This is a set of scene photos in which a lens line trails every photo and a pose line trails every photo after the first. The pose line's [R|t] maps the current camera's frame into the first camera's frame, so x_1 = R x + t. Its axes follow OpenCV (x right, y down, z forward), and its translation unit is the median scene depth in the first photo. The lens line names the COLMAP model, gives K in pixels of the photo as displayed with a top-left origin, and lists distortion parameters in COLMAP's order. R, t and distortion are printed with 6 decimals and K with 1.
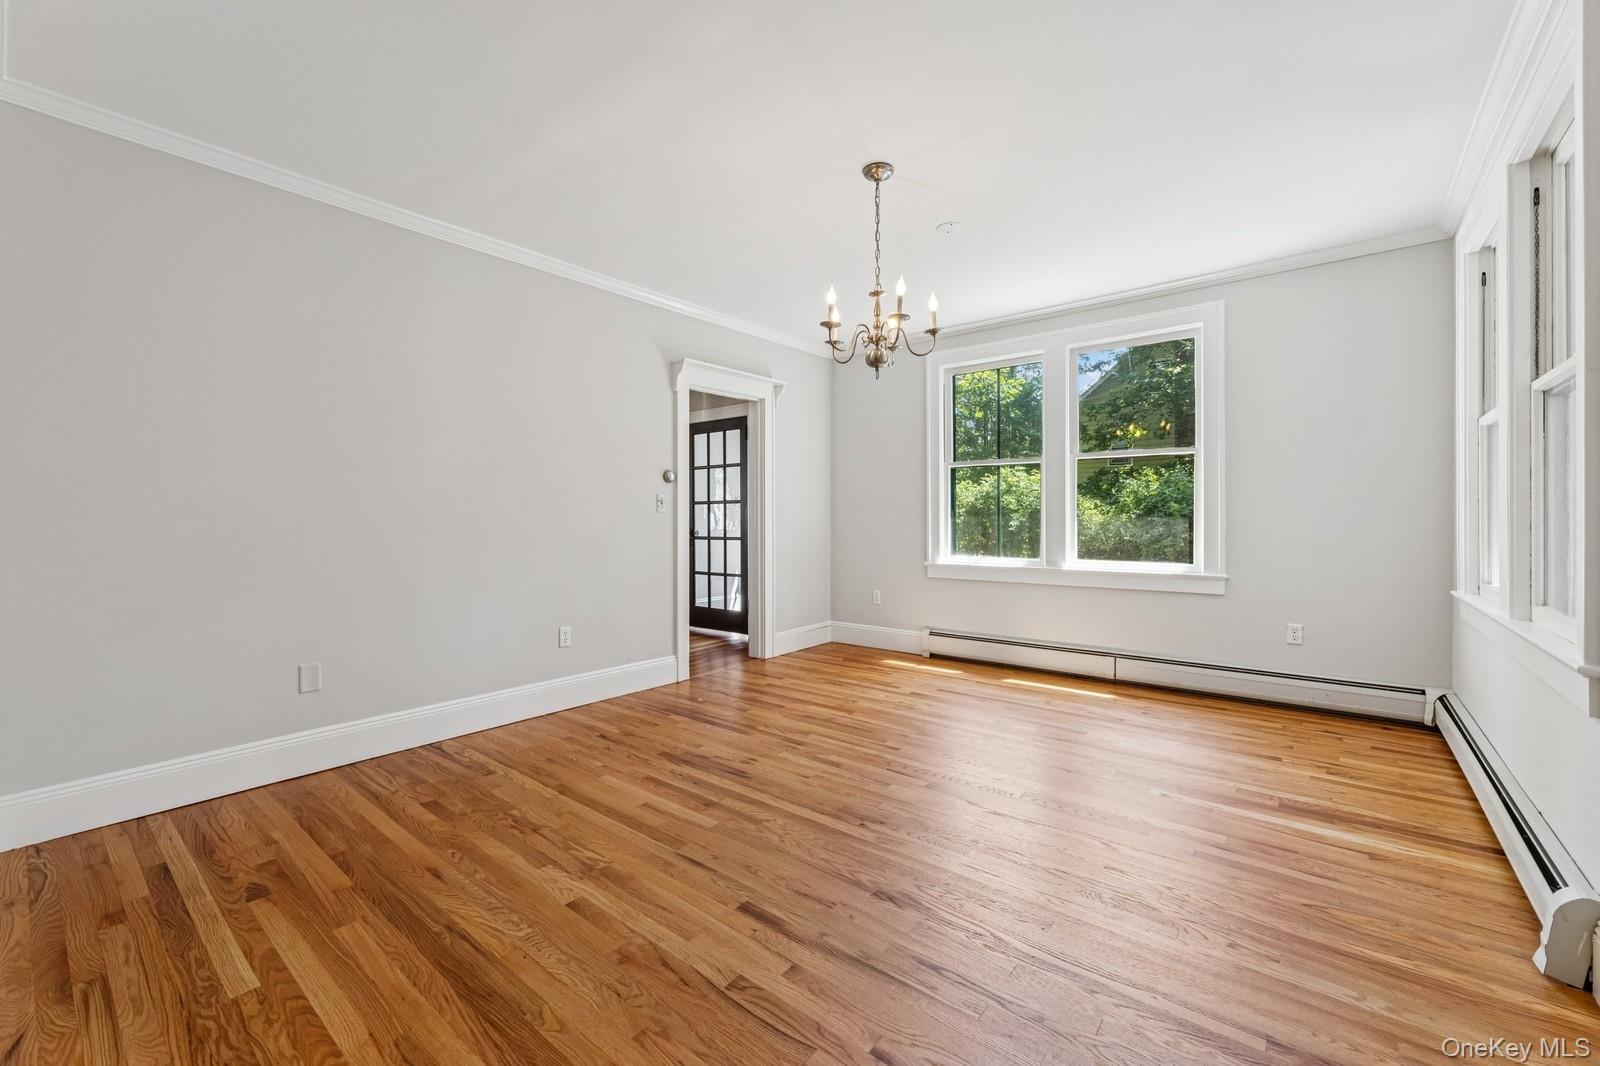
lens RADIAL K [[652.1, 0, 786.7], [0, 652.1, 520.1], [0, 0, 1]] dist [-0.002747, -0.000162]
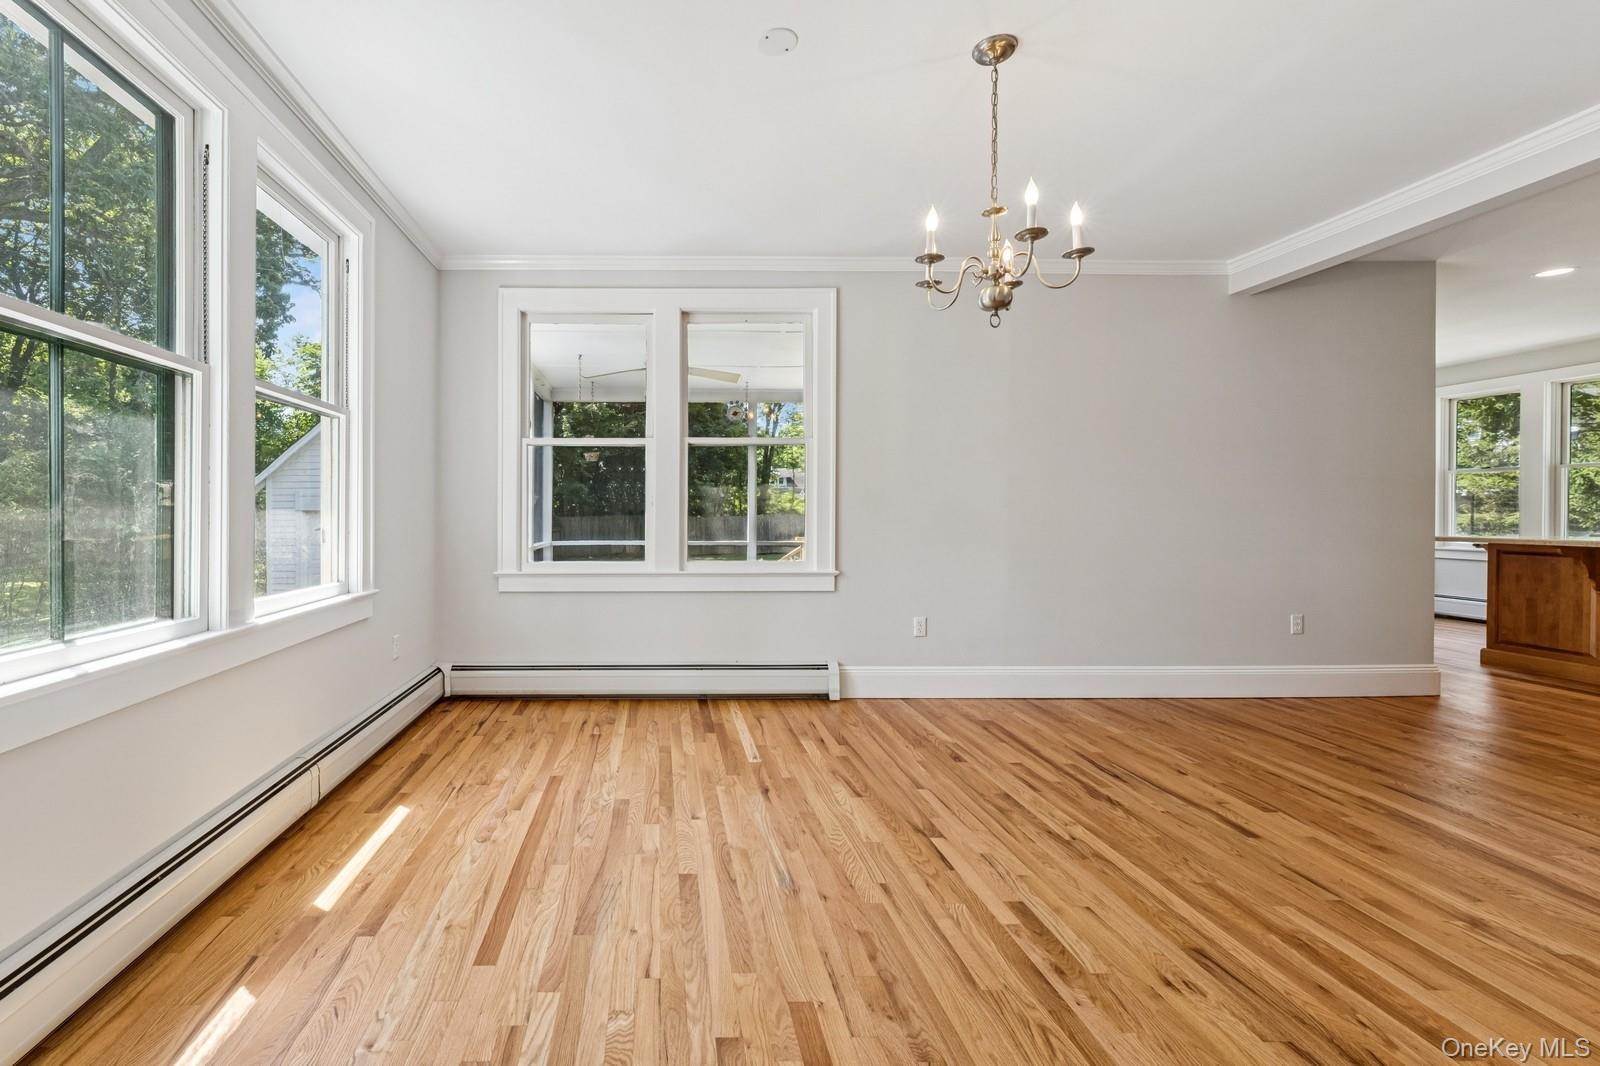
lens RADIAL K [[707.4, 0, 667.1], [0, 707.4, 516.6], [0, 0, 1]] dist [-0.004620, 0.001315]
pose [[-0.653895, -0.001059, 0.756585, -0.201921], [0.004655, 0.999974, 0.005422, -0.002357], [-0.756571, 0.007067, -0.653873, 1.584202]]
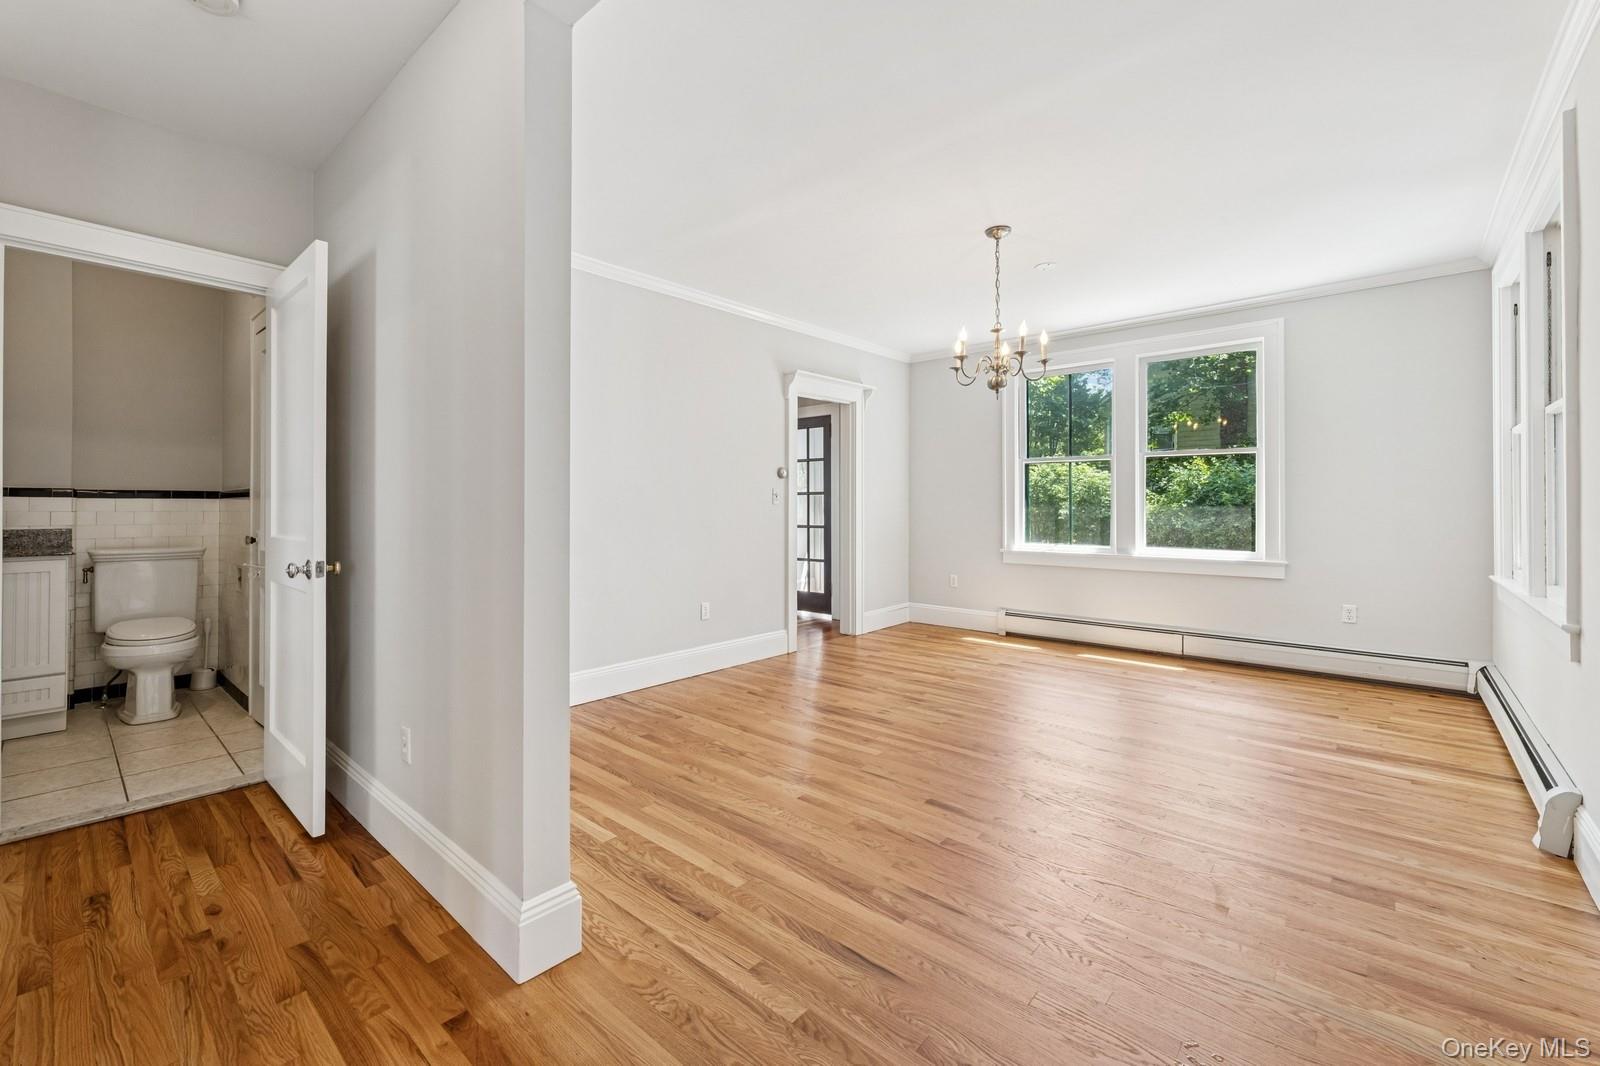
lens RADIAL K [[652.1, 0, 790.8], [0, 652.1, 503.3], [0, 0, 1]] dist [-0.002747, -0.000162]
pose [[0.998976, 0.001279, -0.045217, -0.171795], [-0.001531, 0.999984, -0.005529, -0.011413], [0.045210, 0.005593, 0.998962, -0.216692]]
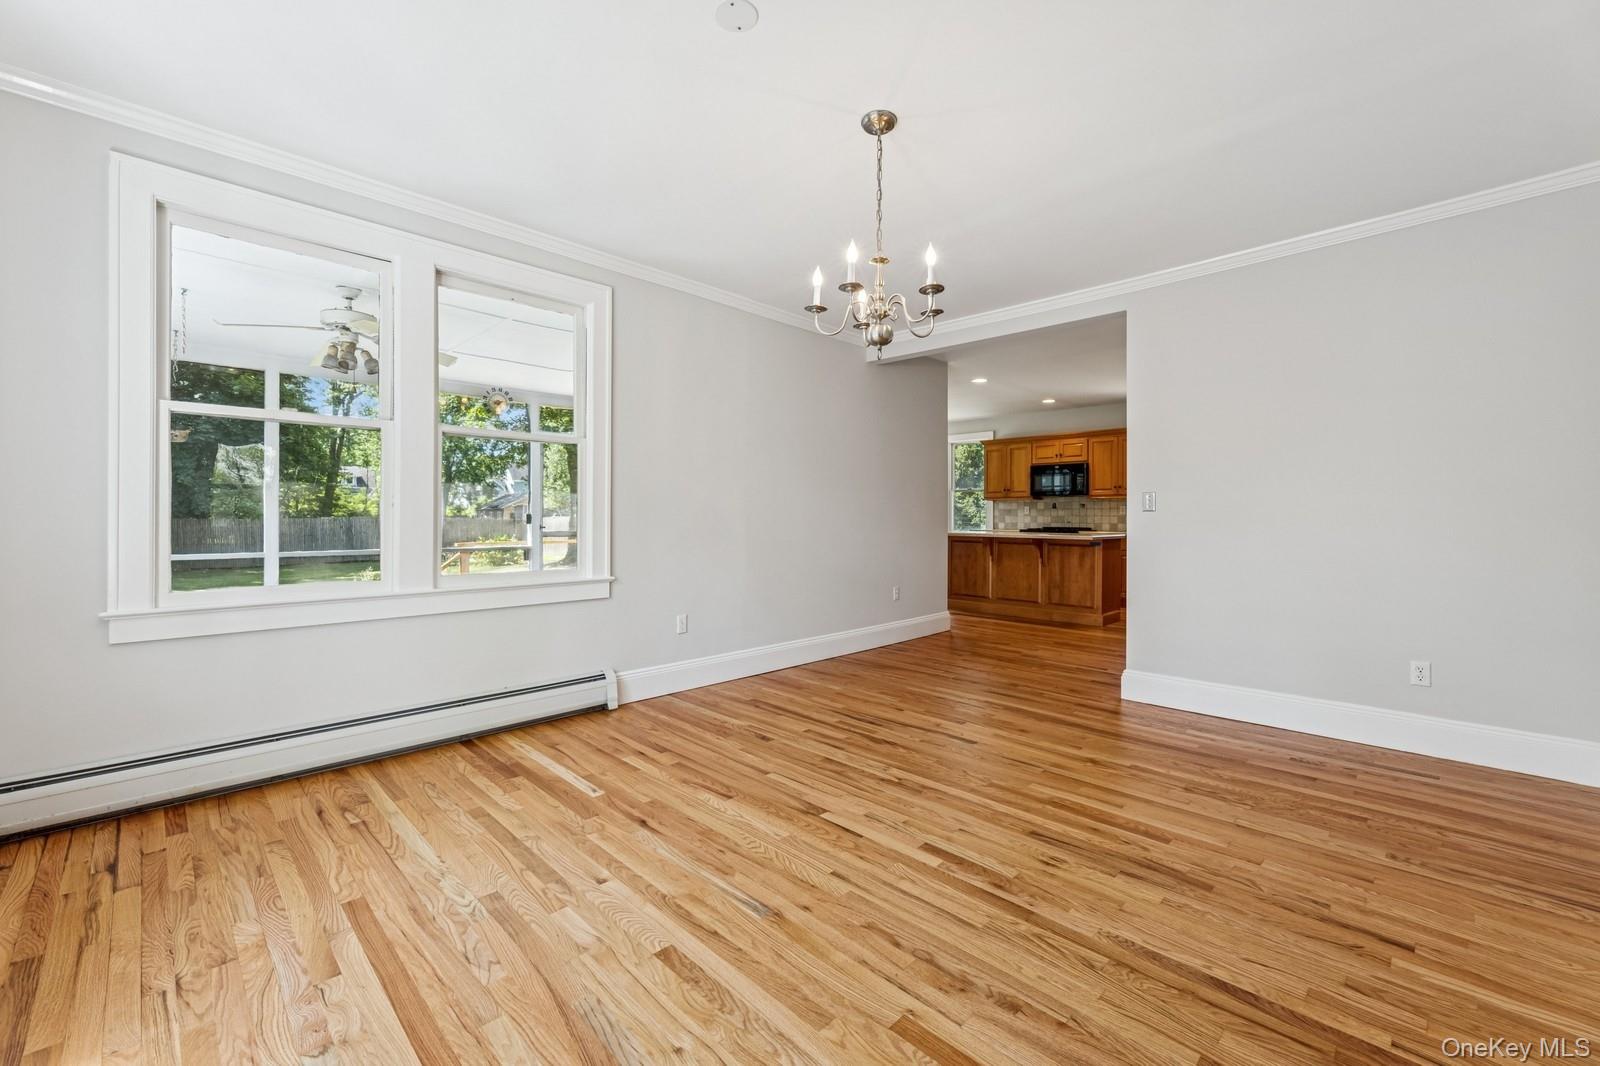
lens RADIAL K [[652.1, 0, 801.0], [0, 652.1, 517.1], [0, 0, 1]] dist [-0.002747, -0.000162]
pose [[-0.996905, -0.000675, 0.078610, 0.152429], [-0.000396, 0.999994, 0.003554, -0.005075], [-0.078612, 0.003512, -0.996899, 1.641153]]
